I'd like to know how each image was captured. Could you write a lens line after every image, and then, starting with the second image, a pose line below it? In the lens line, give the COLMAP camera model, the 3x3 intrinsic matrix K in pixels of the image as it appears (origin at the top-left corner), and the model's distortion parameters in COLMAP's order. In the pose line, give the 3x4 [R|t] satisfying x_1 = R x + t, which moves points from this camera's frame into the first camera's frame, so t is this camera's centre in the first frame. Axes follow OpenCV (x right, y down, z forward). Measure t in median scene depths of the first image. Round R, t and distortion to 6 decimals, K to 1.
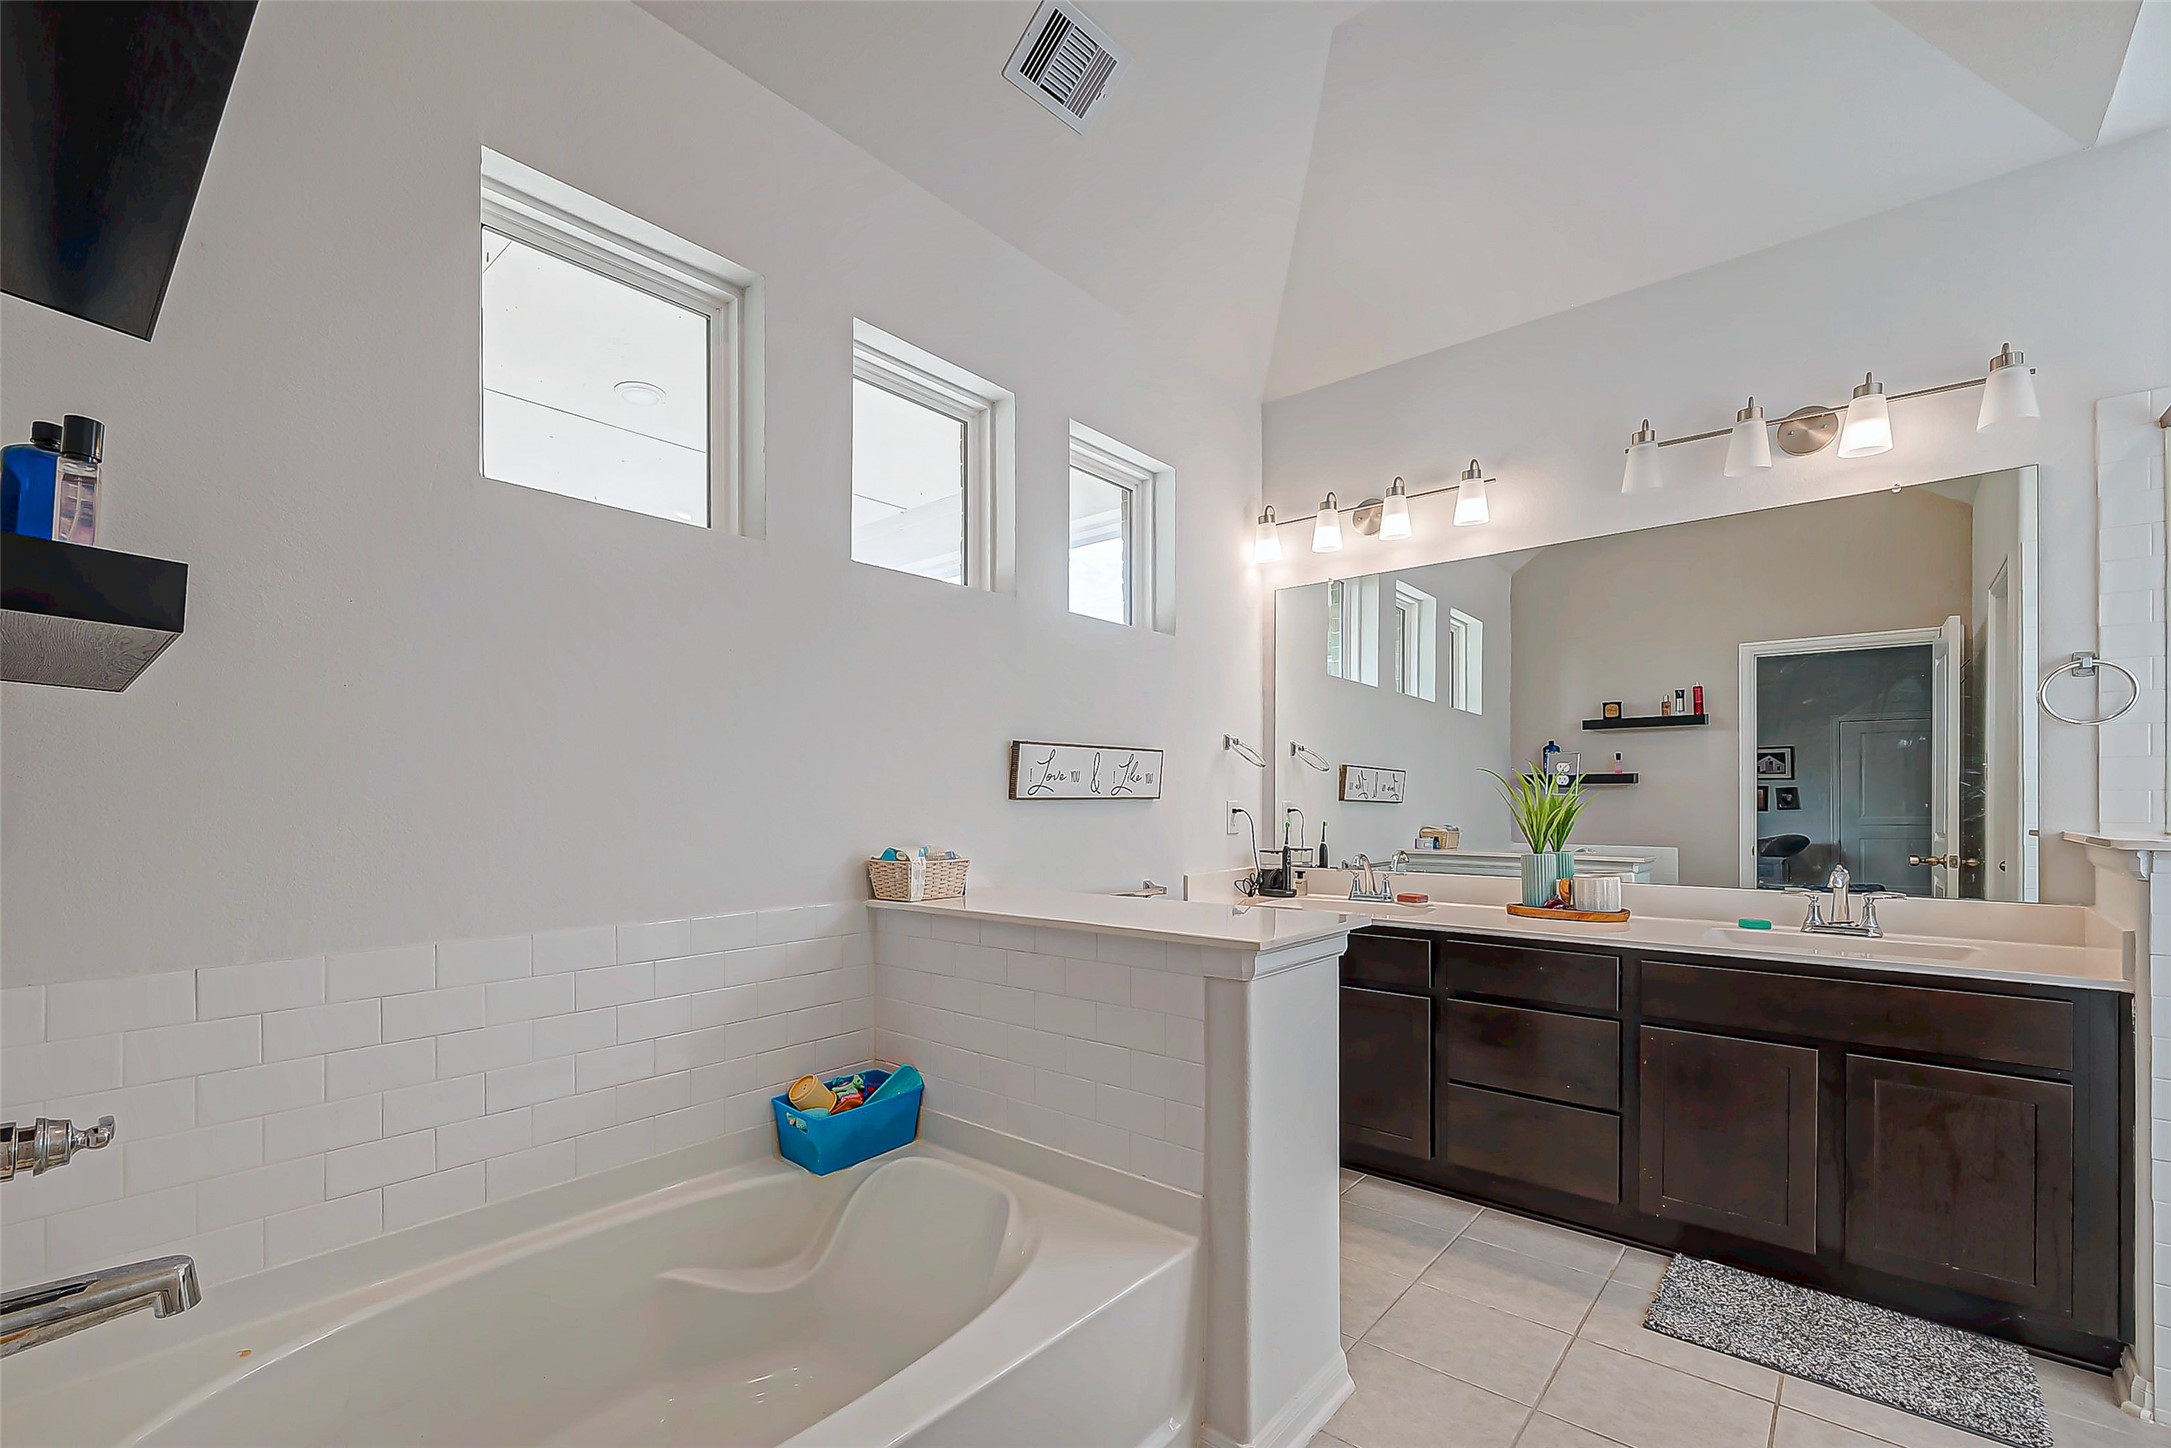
lens RADIAL K [[962.9, 0, 930.6], [0, 962.9, 803.4], [0, 0, 1]] dist [-0.014172, -0.000223]
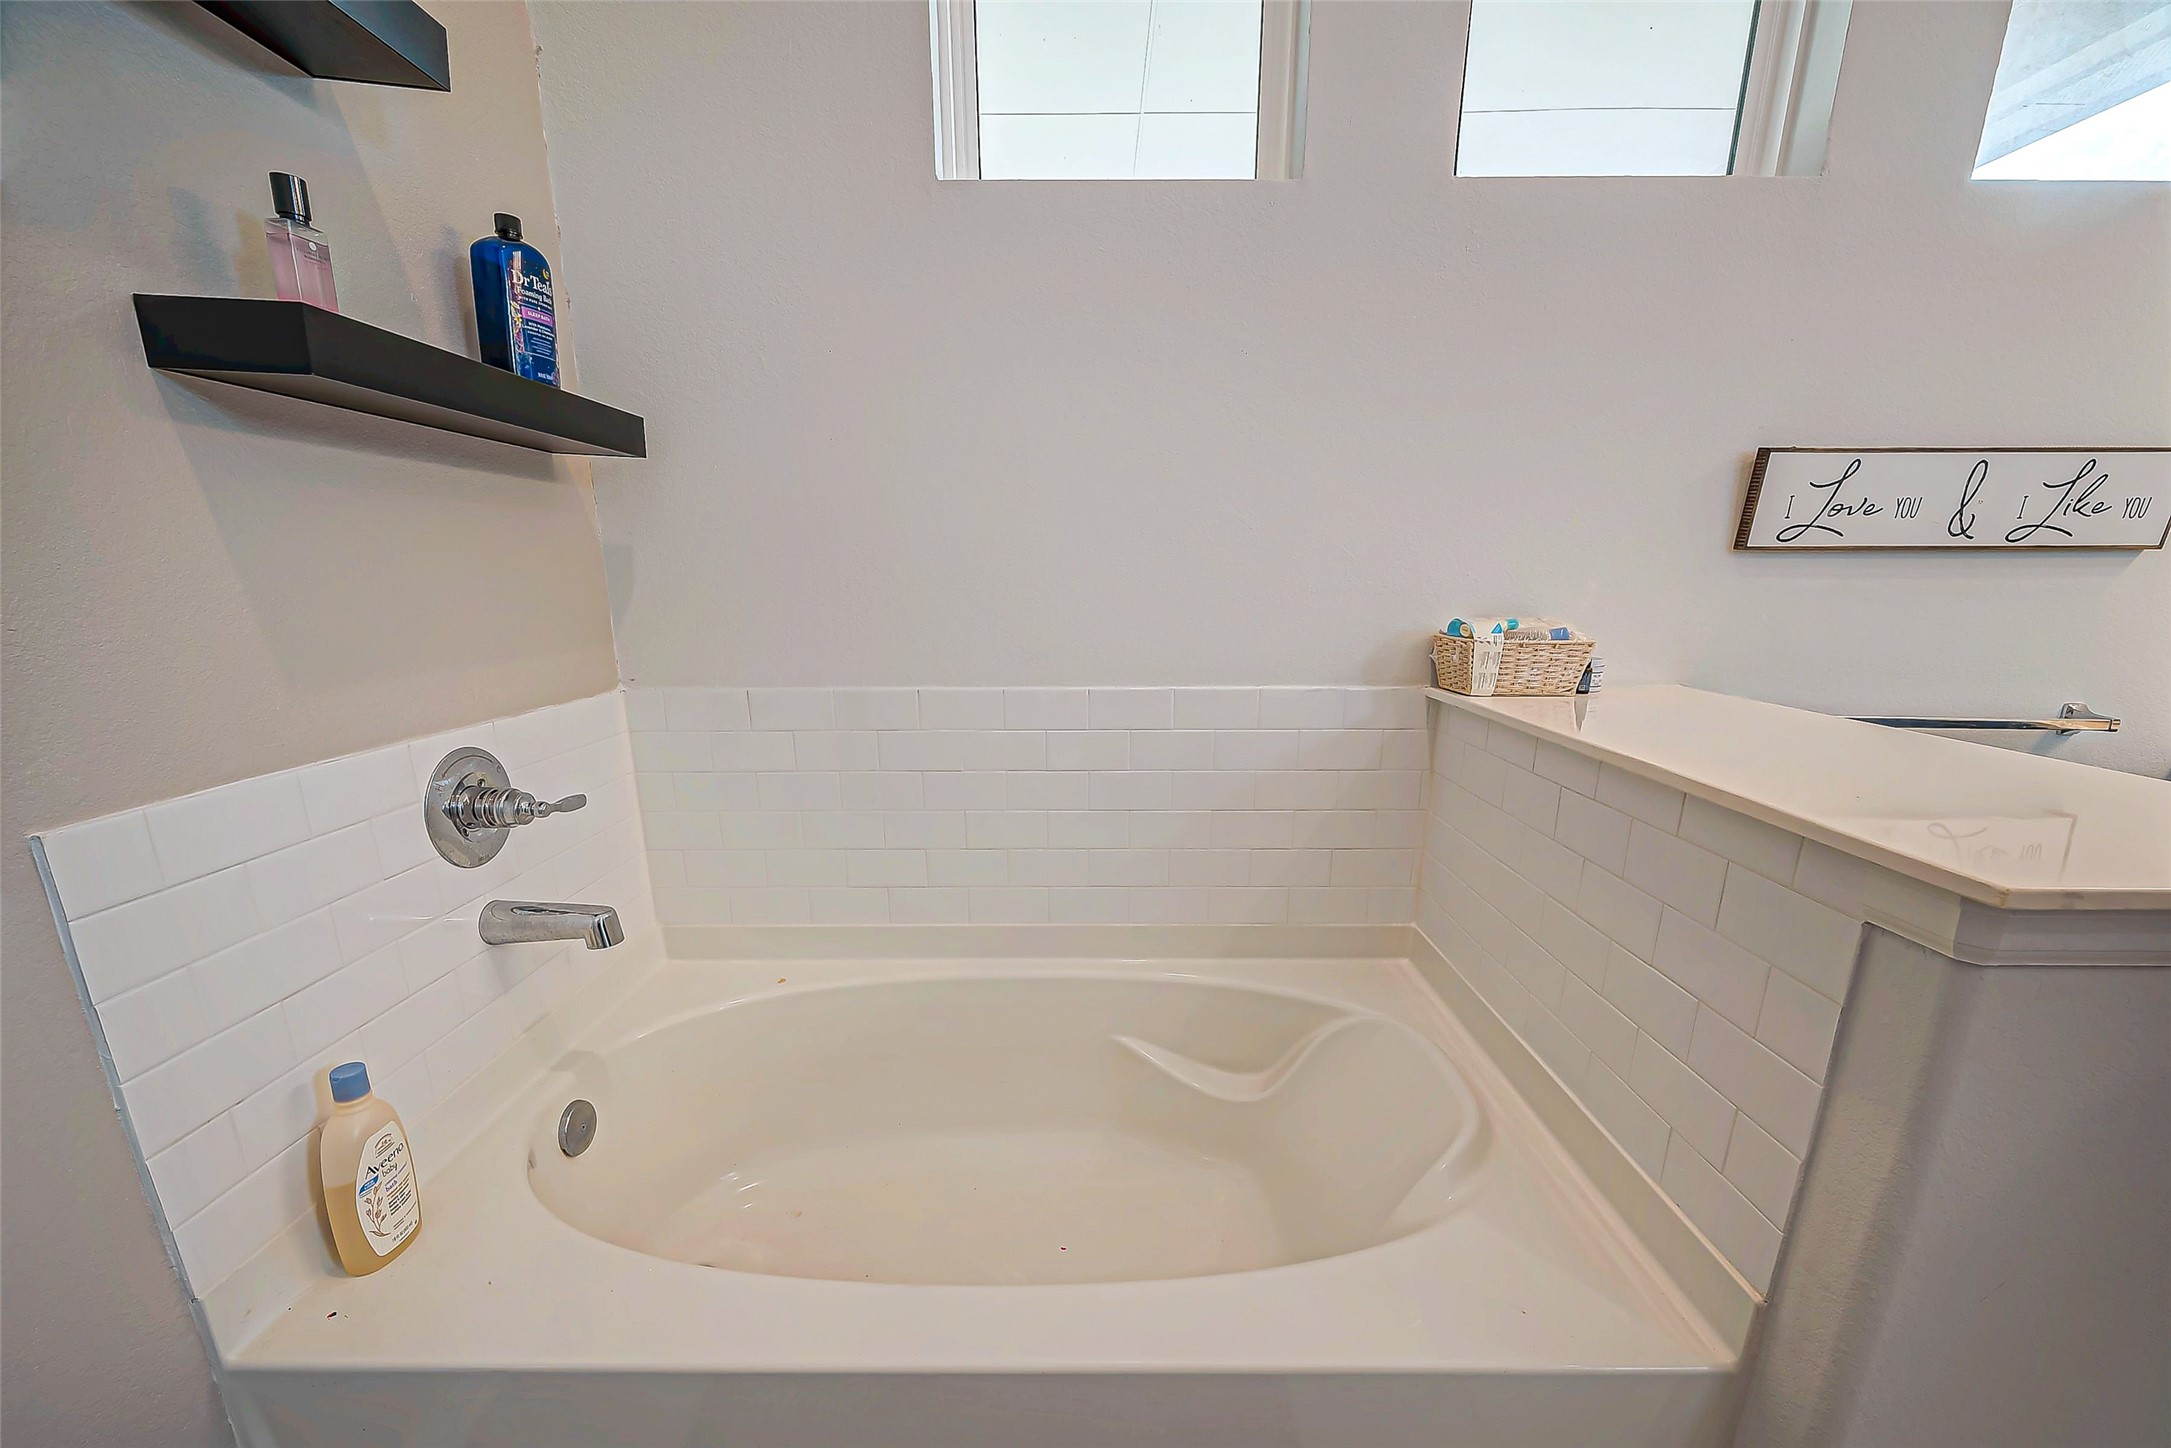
lens RADIAL K [[865.6, 0, 1086.5], [0, 865.6, 785.9], [0, 0, 1]] dist [0.000818, 0.000043]
pose [[0.707679, 0.183464, -0.682299, 0.220712], [-0.005337, 0.967059, 0.254497, 0.004009], [0.706514, -0.176461, 0.685346, 0.328664]]
